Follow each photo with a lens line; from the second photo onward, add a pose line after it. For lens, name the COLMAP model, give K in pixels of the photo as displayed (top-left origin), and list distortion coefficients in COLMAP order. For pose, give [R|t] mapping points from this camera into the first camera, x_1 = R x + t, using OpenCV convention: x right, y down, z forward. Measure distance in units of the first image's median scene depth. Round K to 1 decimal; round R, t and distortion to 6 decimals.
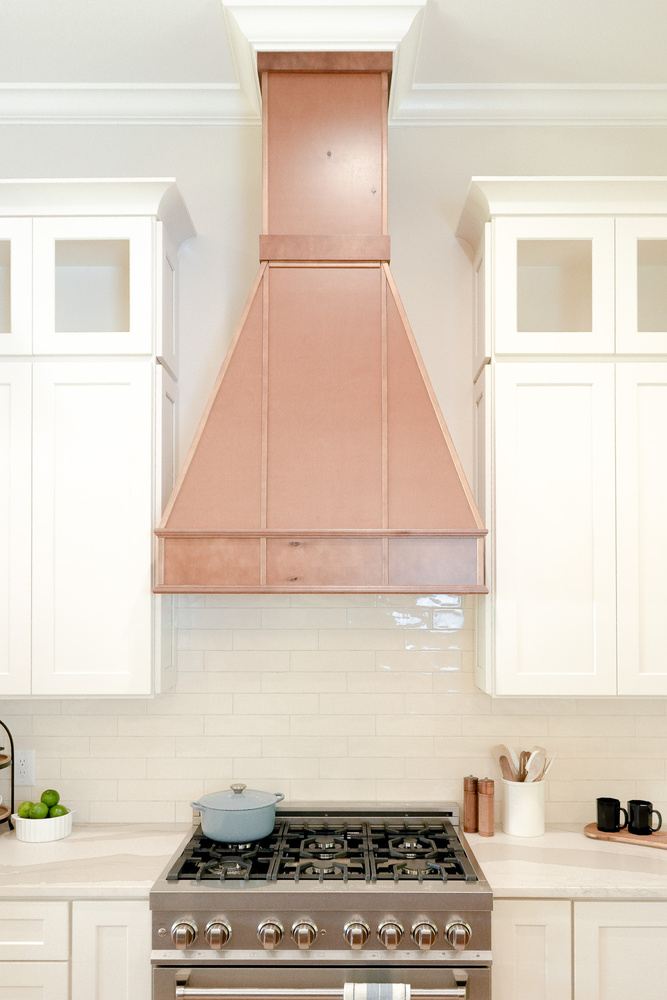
lens RADIAL K [[827.3, 0, 347.2], [0, 827.3, 580.2], [0, 0, 1]] dist [0.000961, 0.002971]
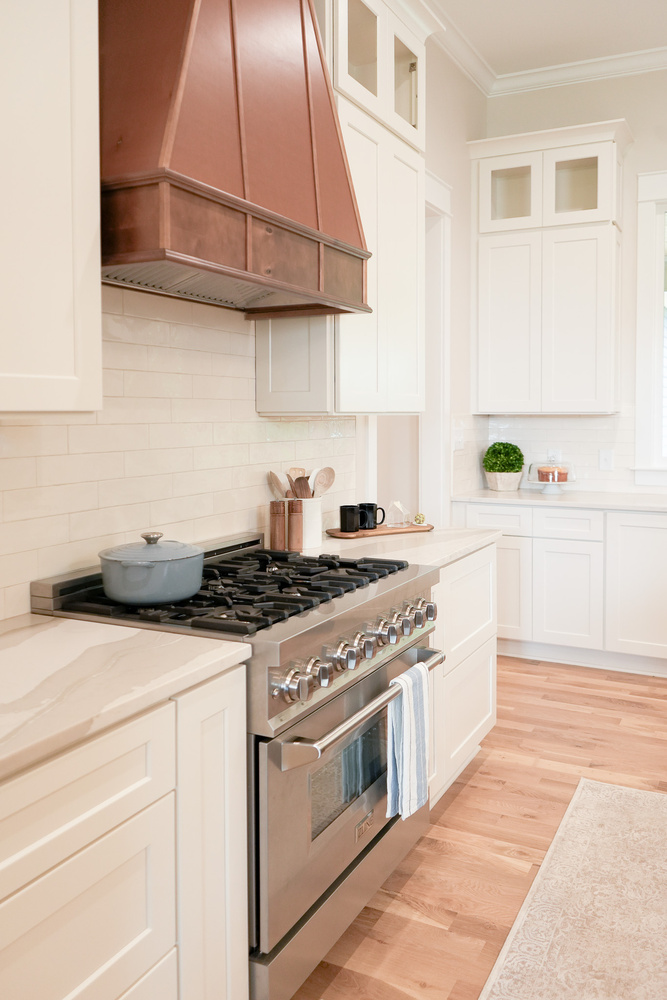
lens RADIAL K [[807.5, 0, 356.3], [0, 807.5, 435.8], [0, 0, 1]] dist [0.016548, -0.013877]
pose [[0.445431, -0.025774, 0.894945, -0.748444], [-0.015742, 0.999206, 0.036612, 0.132052], [-0.895178, -0.030397, 0.444672, 0.519164]]
